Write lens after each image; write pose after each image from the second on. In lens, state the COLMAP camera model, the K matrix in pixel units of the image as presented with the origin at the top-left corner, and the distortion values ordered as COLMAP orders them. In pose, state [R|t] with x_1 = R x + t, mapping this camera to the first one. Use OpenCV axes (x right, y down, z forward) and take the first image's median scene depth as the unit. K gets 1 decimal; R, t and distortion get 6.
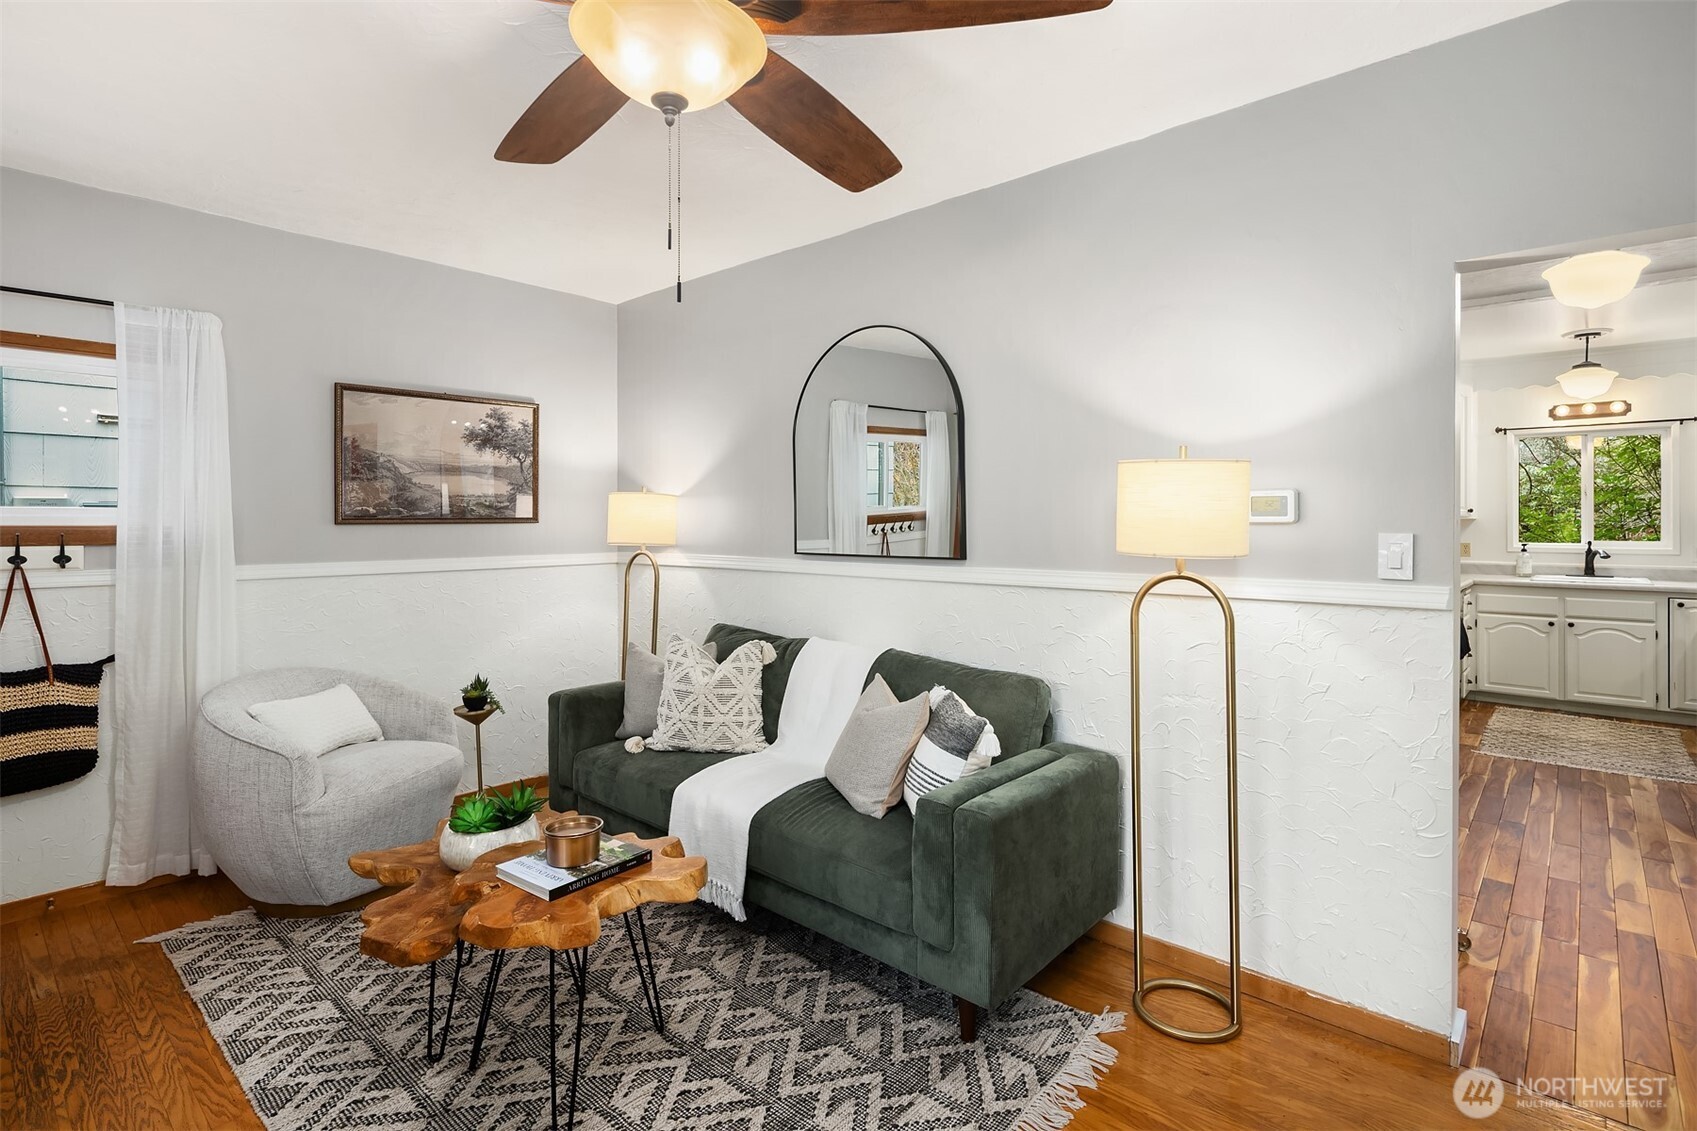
lens RADIAL K [[823.2, 0, 844.9], [0, 823.2, 525.7], [0, 0, 1]] dist [0.003534, -0.004055]
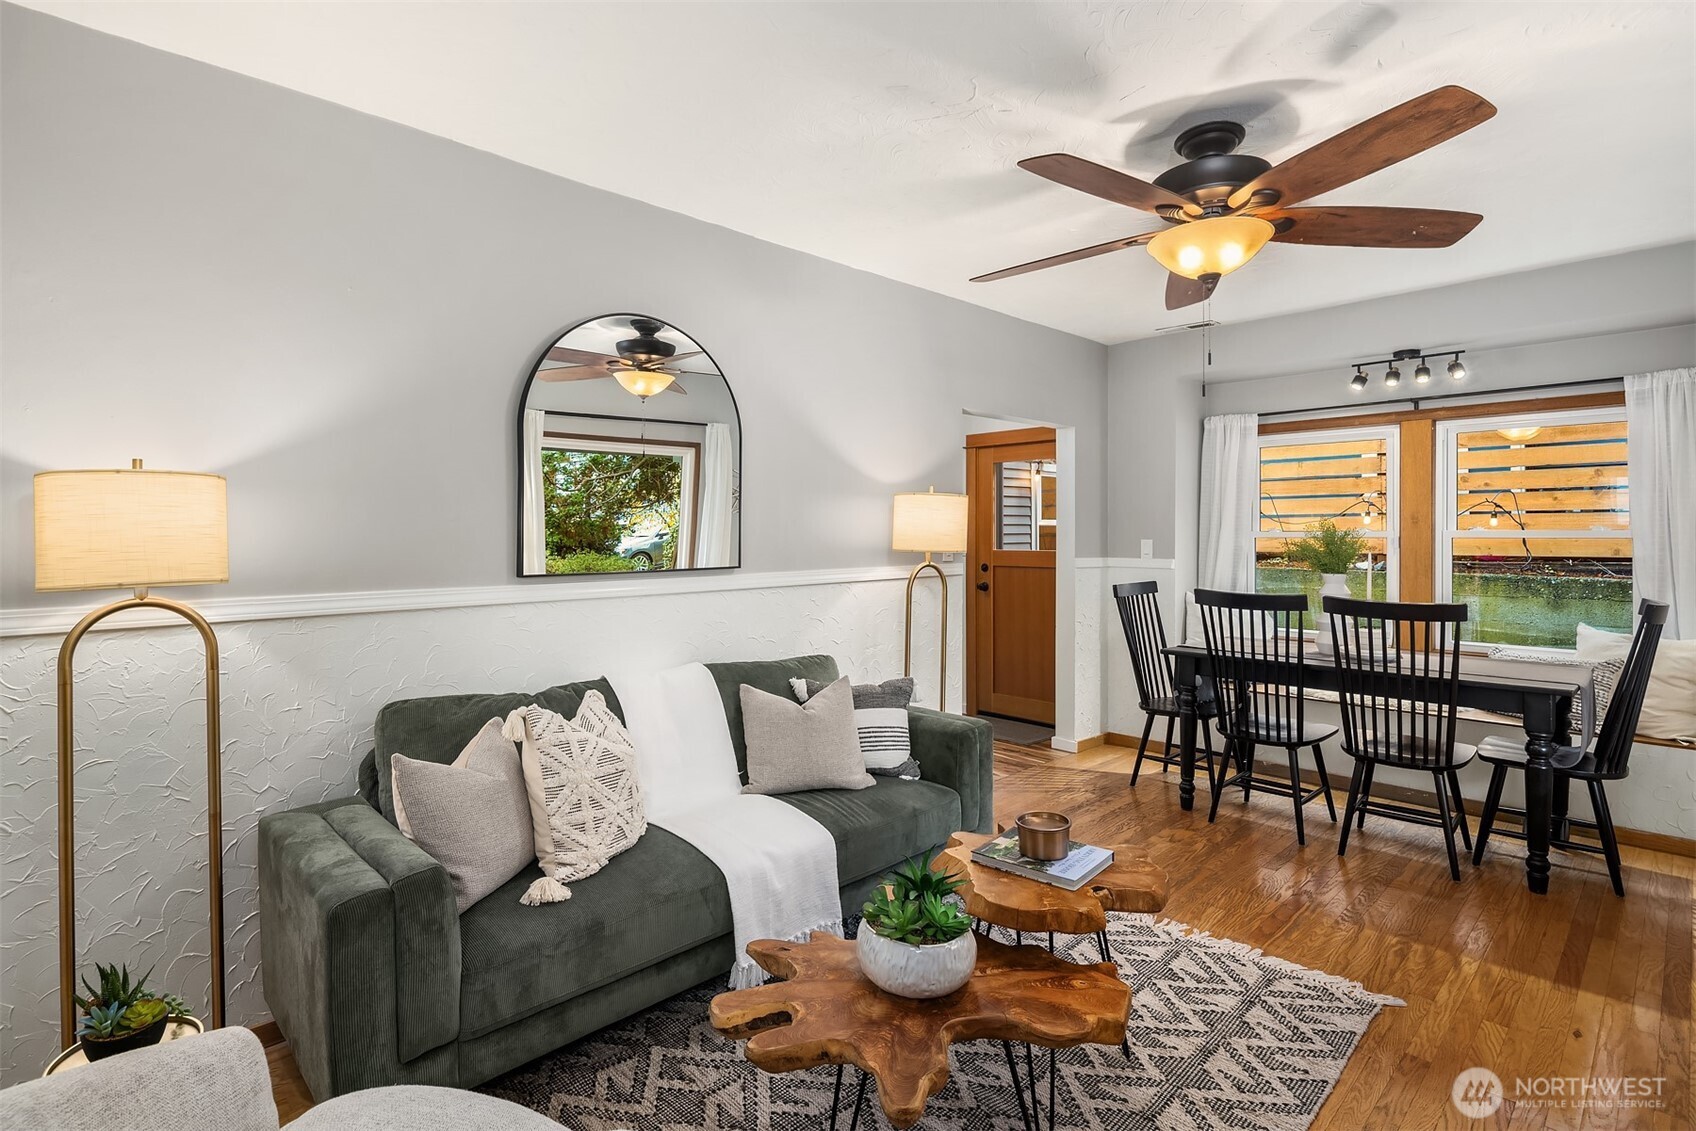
lens RADIAL K [[822.7, 0, 841.0], [0, 822.7, 535.4], [0, 0, 1]] dist [0.003534, -0.004055]
pose [[0.071896, -0.001738, 0.997411, -0.529094], [0.008178, 0.999966, 0.001153, -0.000294], [-0.997379, 0.008073, 0.071907, 0.452088]]
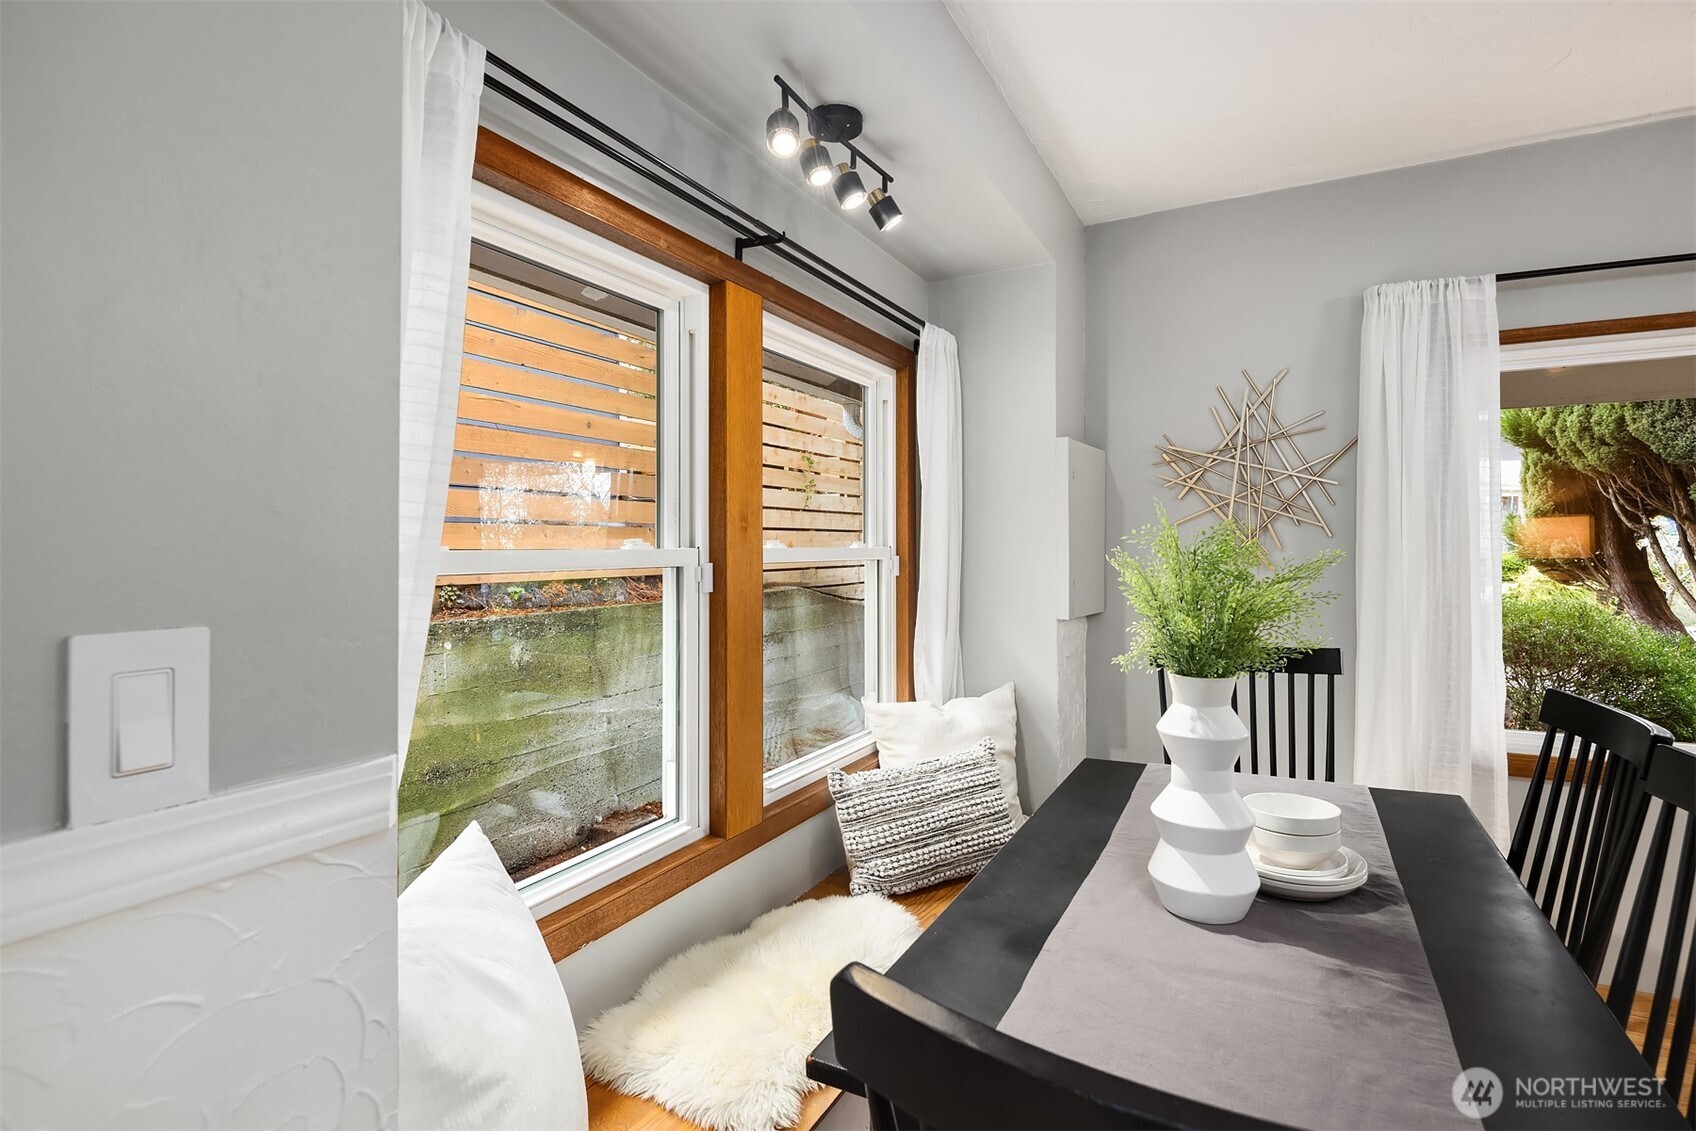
lens RADIAL K [[822.7, 0, 848.1], [0, 822.7, 543.3], [0, 0, 1]] dist [0.003534, -0.004055]
pose [[-0.970009, 0.001189, -0.243067, 0.408272], [0.001030, 0.999999, 0.000785, -0.001043], [0.243068, 0.000511, -0.970009, 0.280924]]
